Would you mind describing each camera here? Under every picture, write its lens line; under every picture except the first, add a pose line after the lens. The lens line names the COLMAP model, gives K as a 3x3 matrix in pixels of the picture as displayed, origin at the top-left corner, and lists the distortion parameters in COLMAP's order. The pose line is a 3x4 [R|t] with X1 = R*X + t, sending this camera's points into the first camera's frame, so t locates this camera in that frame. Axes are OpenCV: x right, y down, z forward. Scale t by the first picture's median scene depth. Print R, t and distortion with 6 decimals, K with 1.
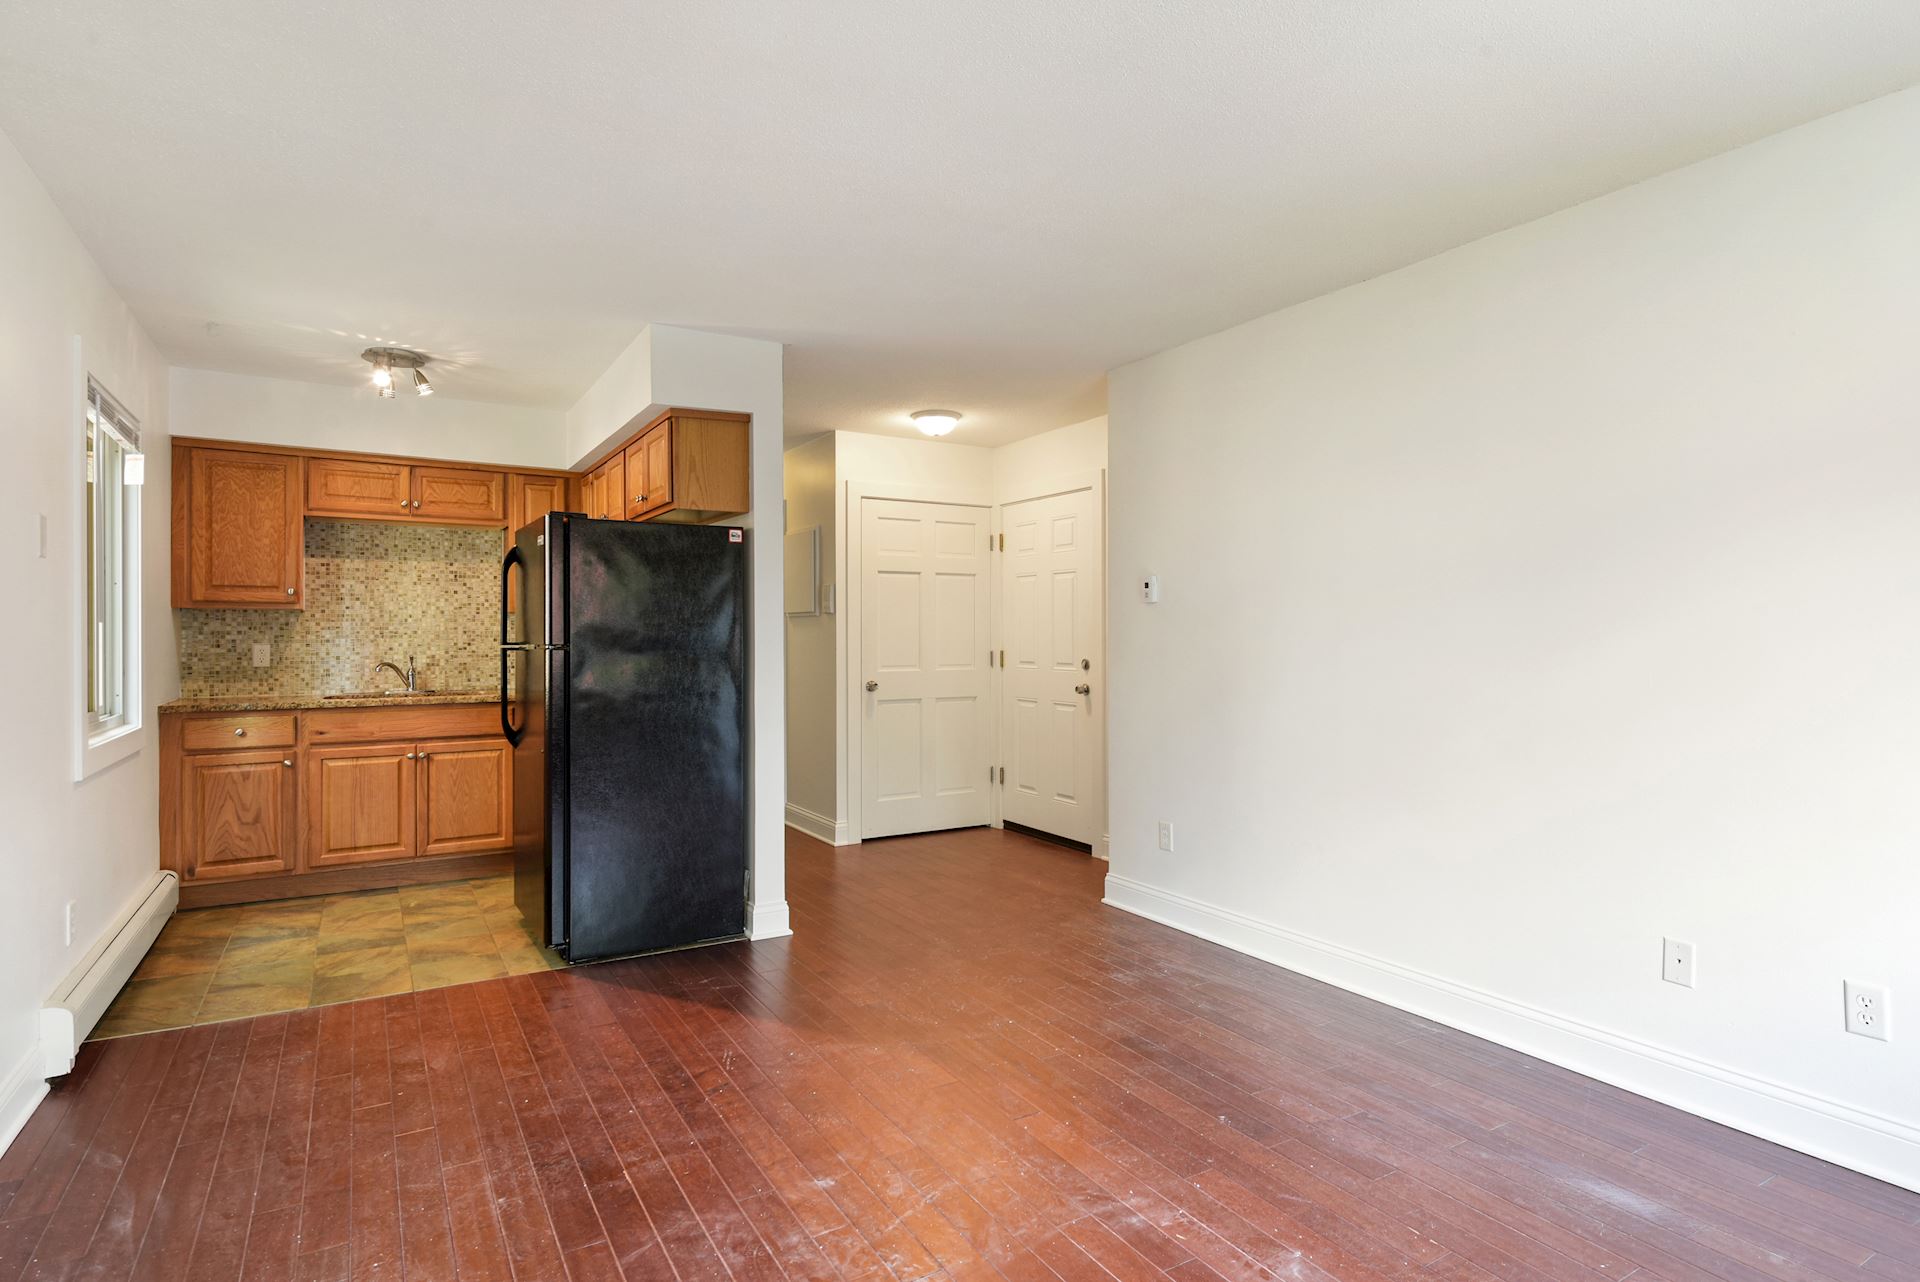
lens RADIAL K [[1015.6, 0, 965.0], [0, 1015.6, 632.5], [0, 0, 1]] dist [-0.000400, -0.001292]
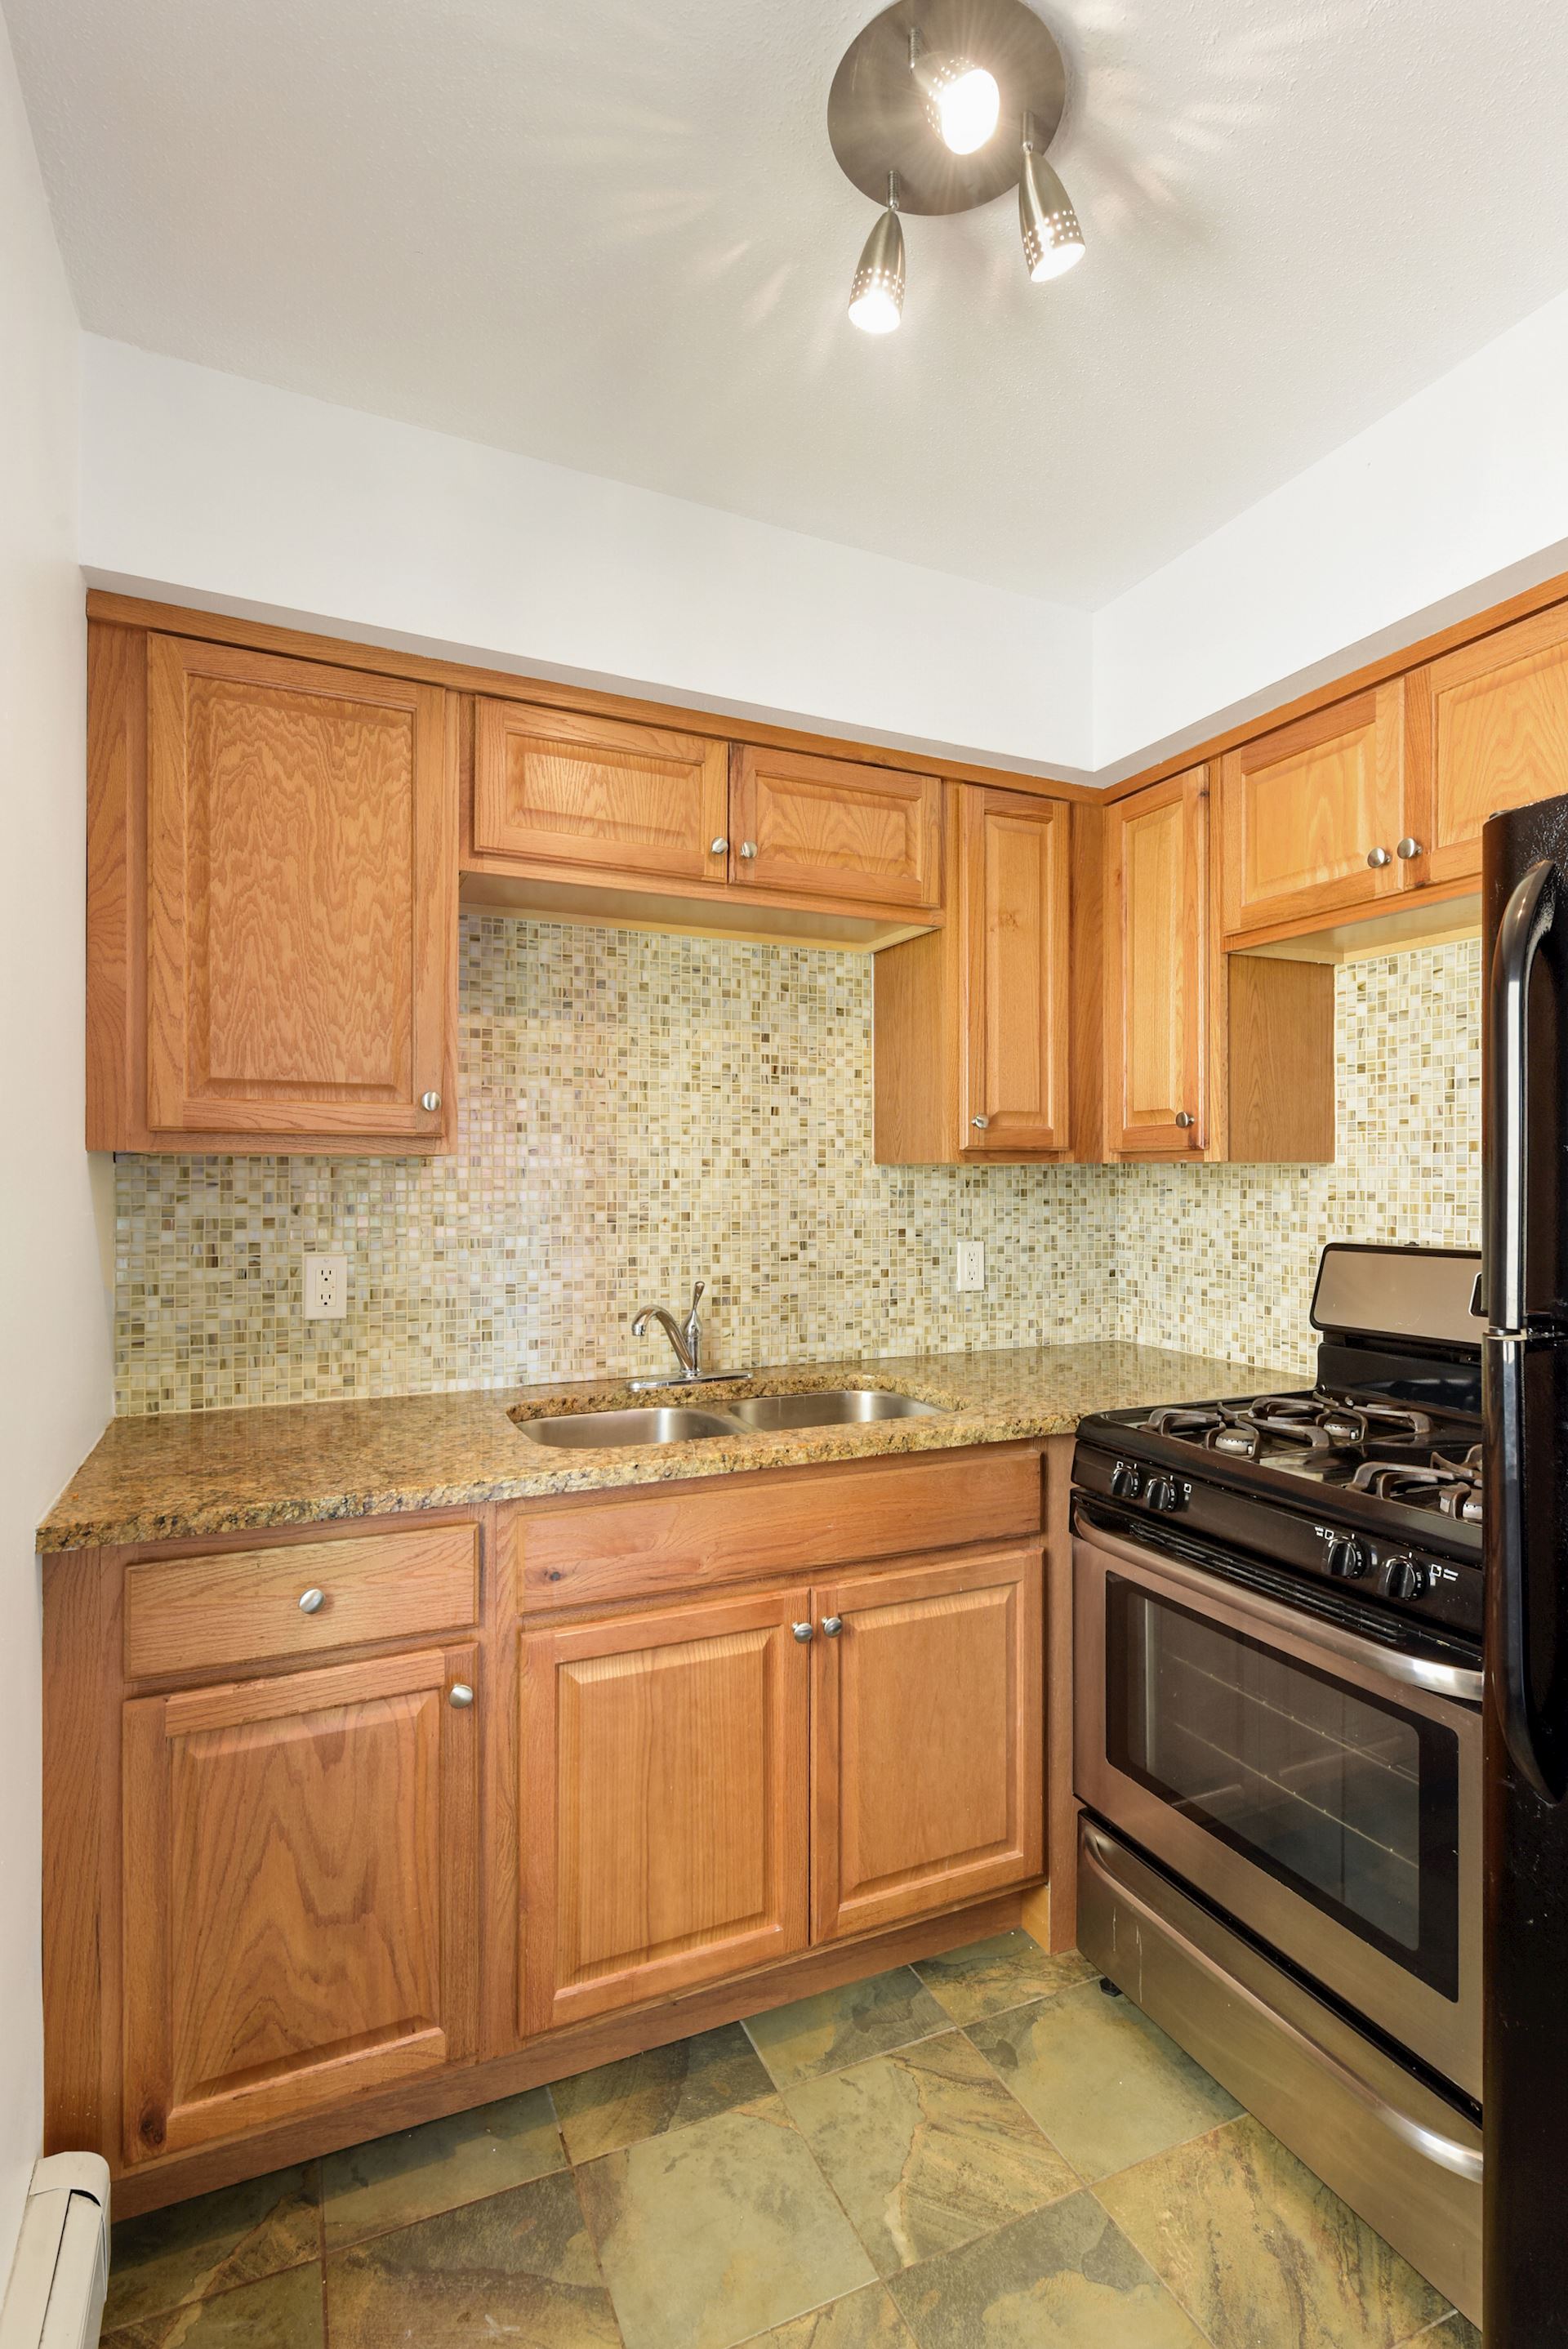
lens RADIAL K [[1120.5, 0, 781.8], [0, 1120.5, 1182.1], [0, 0, 1]] dist [0.000320, 0.000239]
pose [[0.993199, 0.003155, -0.116387, -0.498234], [-0.002595, 0.999984, 0.004966, -0.016420], [0.116401, -0.004630, 0.993191, 0.641862]]
